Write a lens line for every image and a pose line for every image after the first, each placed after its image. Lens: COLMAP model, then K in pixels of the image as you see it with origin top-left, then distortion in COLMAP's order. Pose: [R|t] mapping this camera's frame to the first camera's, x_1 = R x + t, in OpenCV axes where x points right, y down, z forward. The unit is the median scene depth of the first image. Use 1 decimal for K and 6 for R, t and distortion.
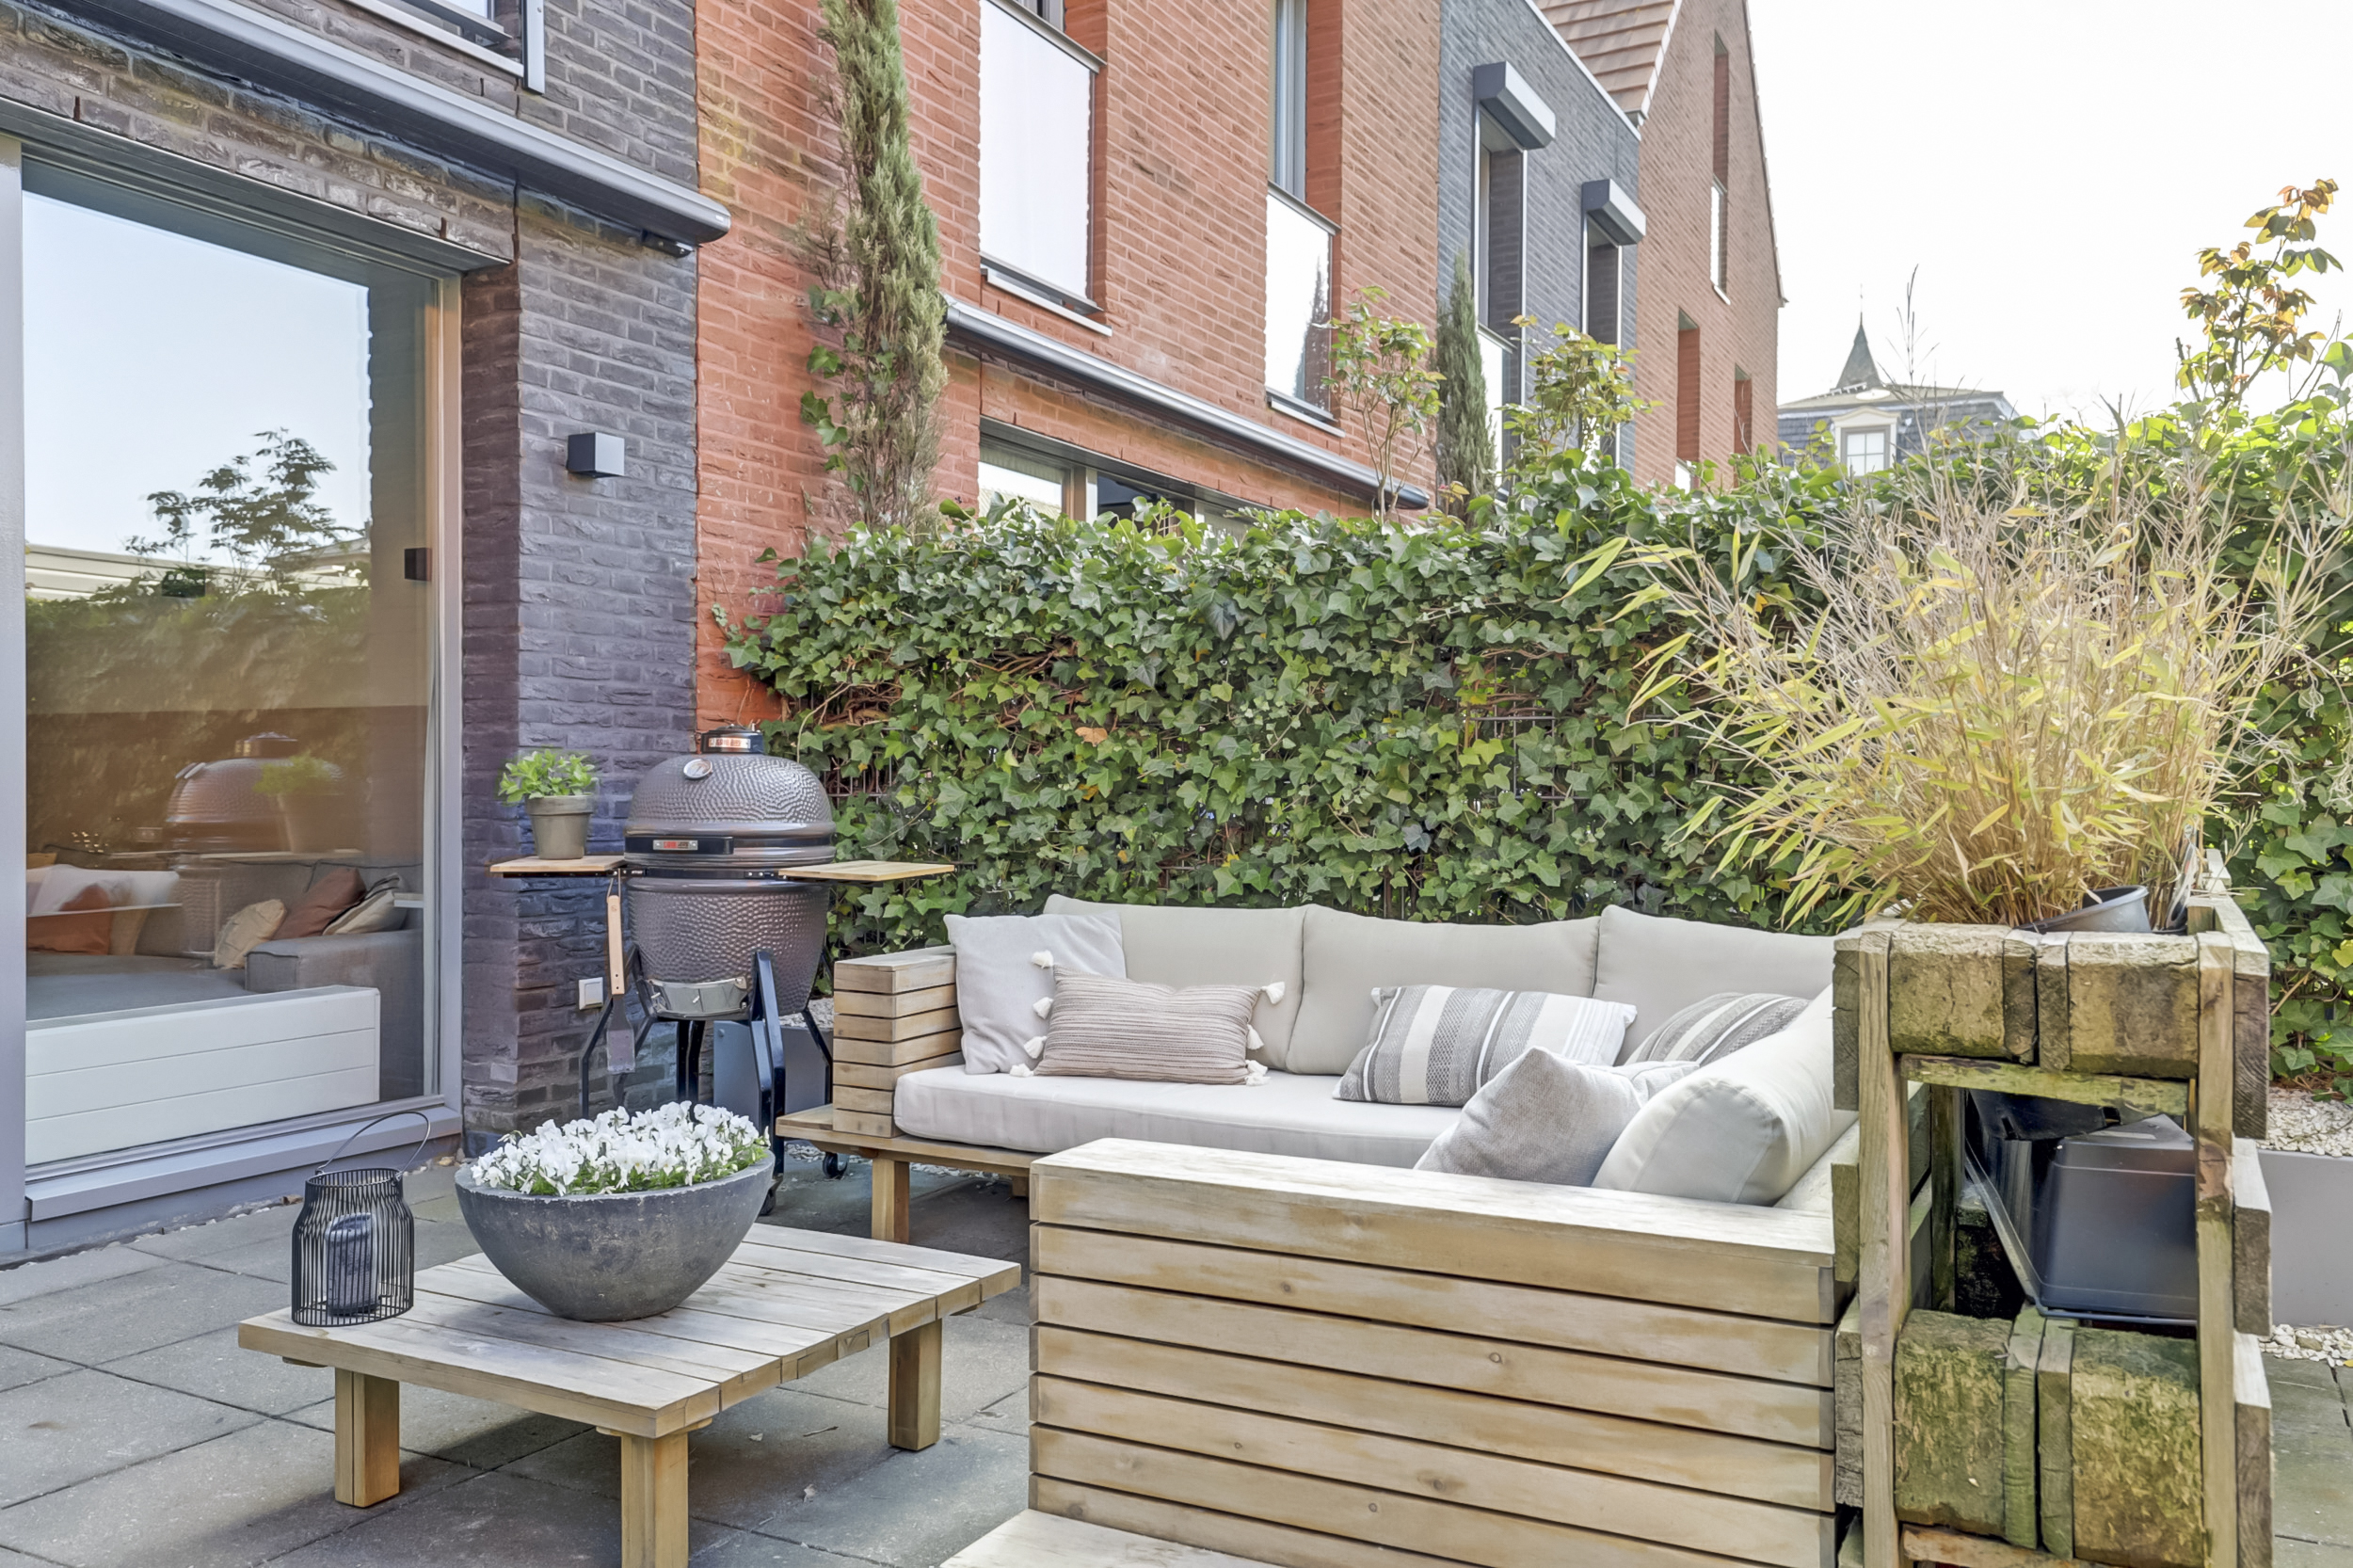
lens RADIAL K [[1816.0, 0, 1161.9], [0, 1816.0, 815.7], [0, 0, 1]] dist [0.029169, 0.002065]
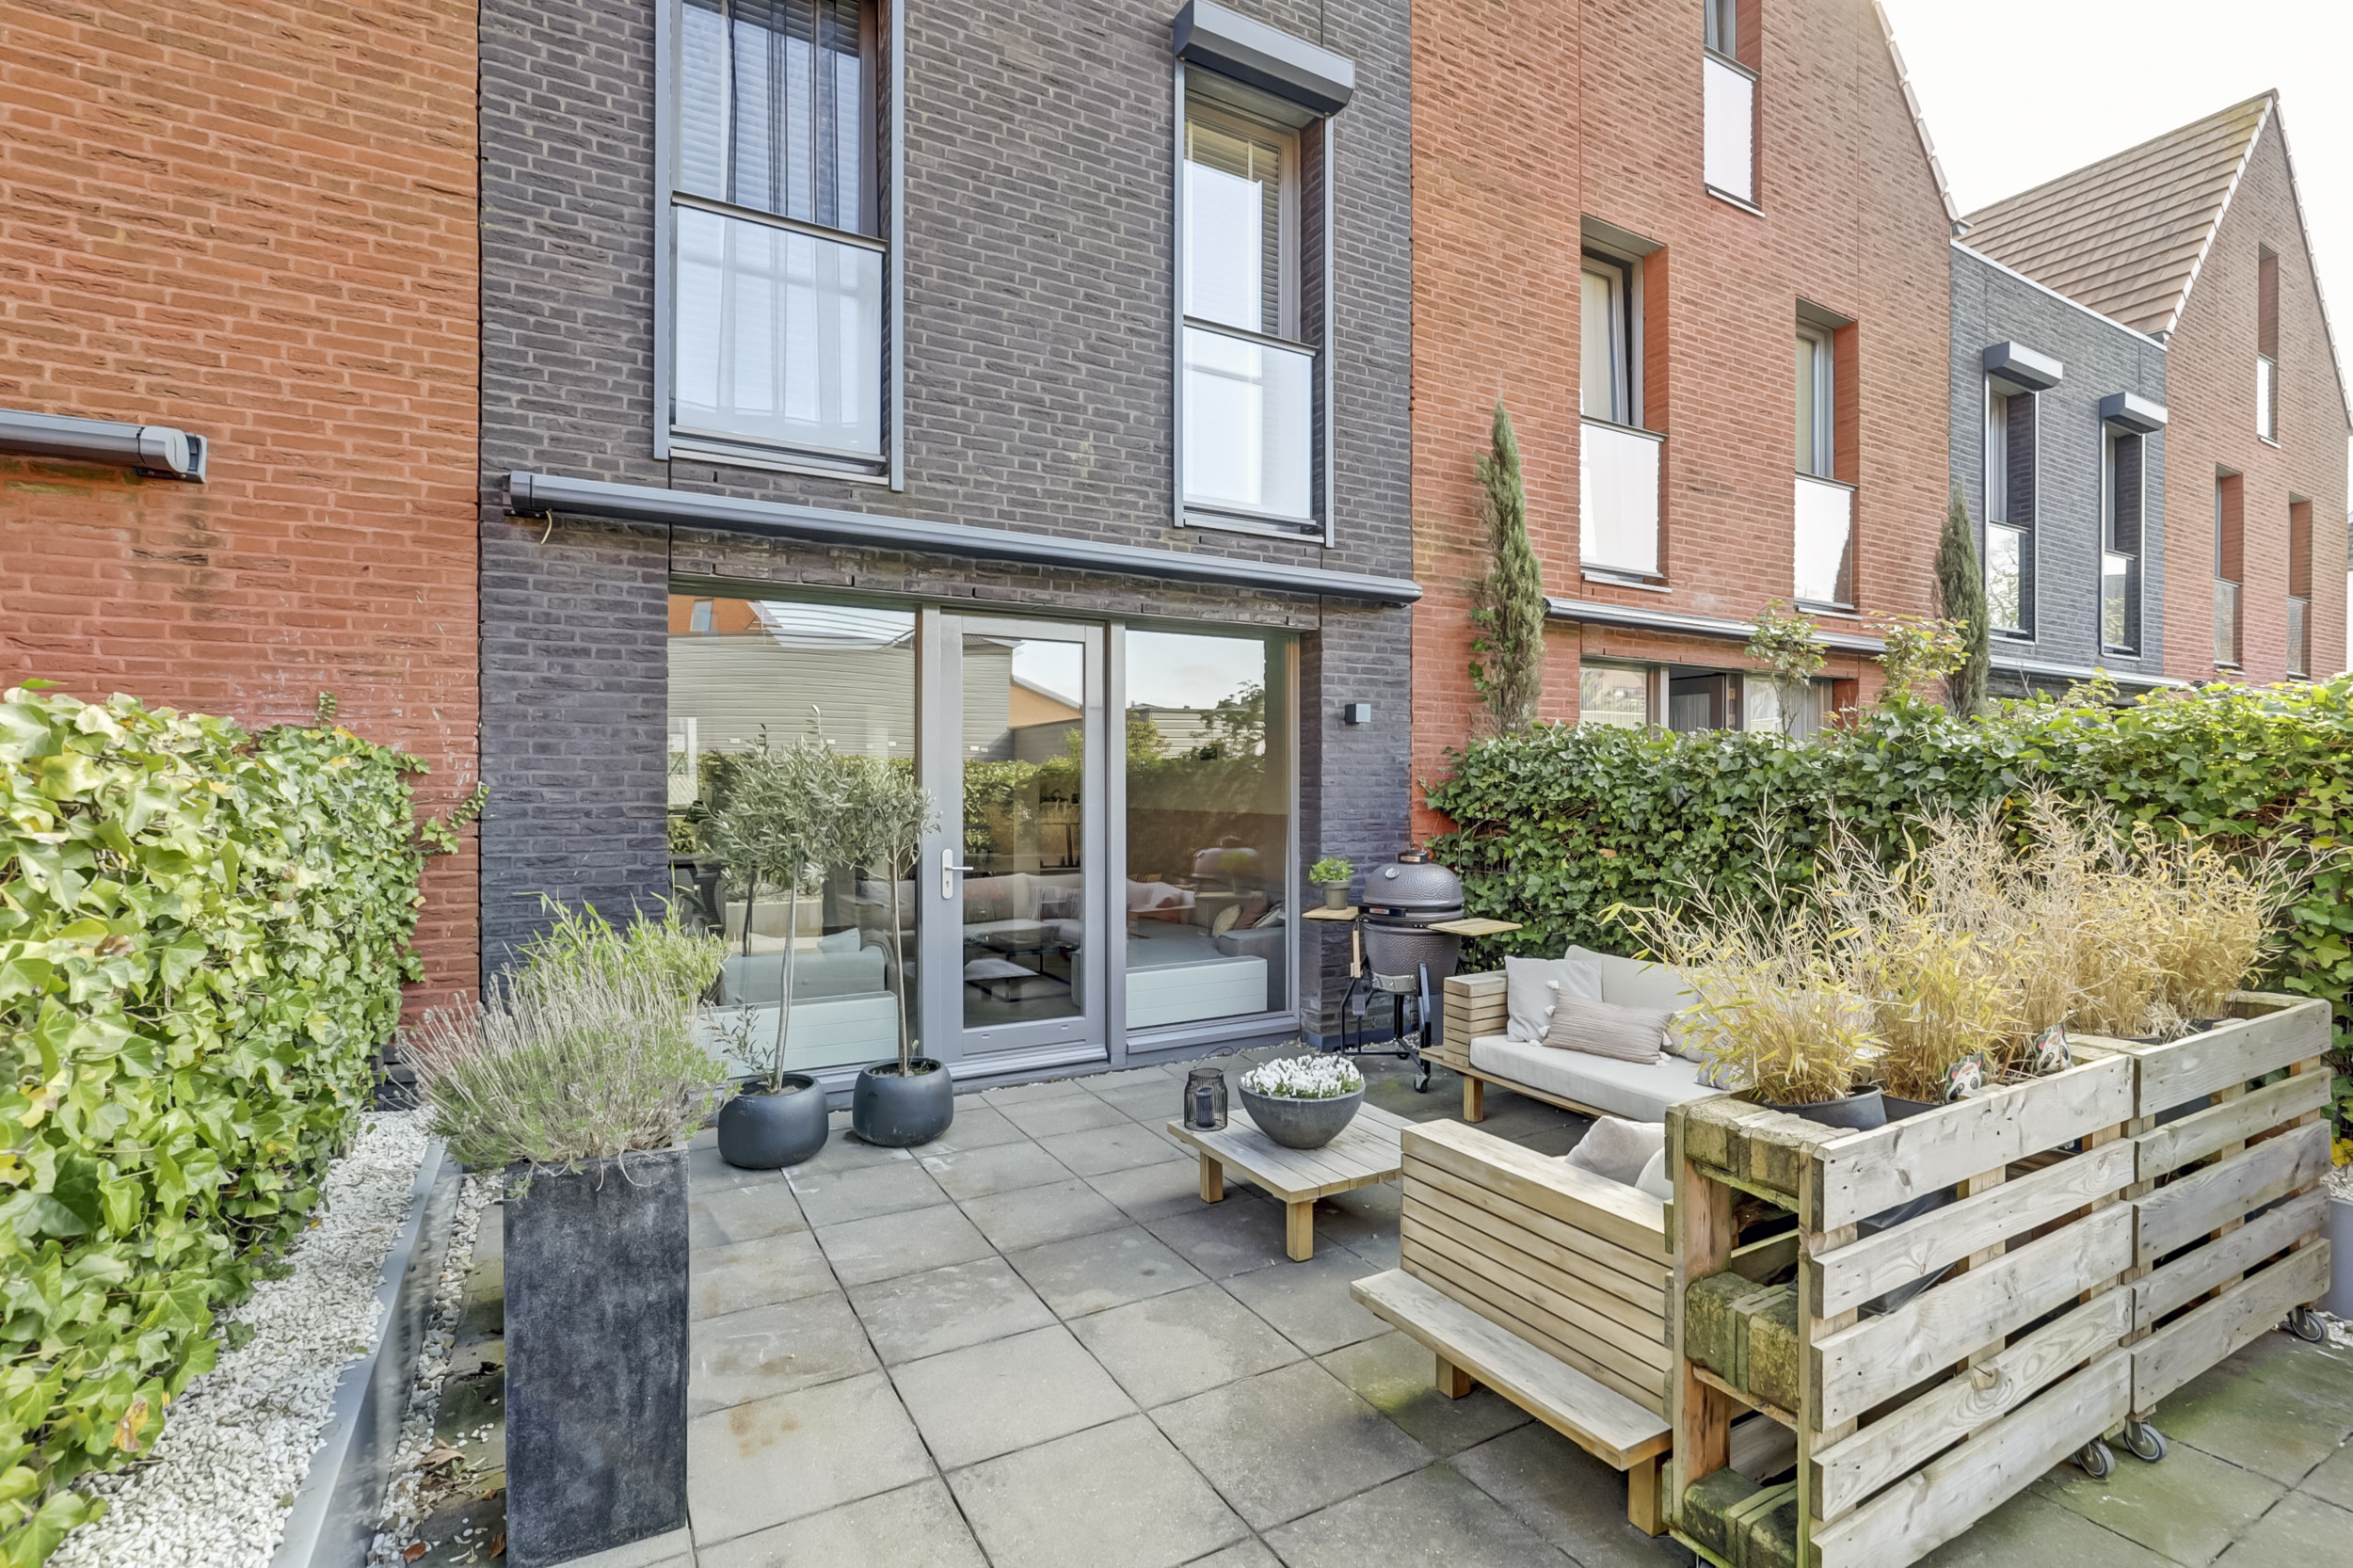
lens RADIAL K [[1082.8, 0, 1175.9], [0, 1082.8, 792.0], [0, 0, 1]] dist [-0.021722, 0.006209]
pose [[0.839528, -0.001147, -0.543315, 0.189489], [0.000047, 0.999998, -0.002037, -0.105326], [0.543316, 0.001685, 0.839526, -0.155646]]
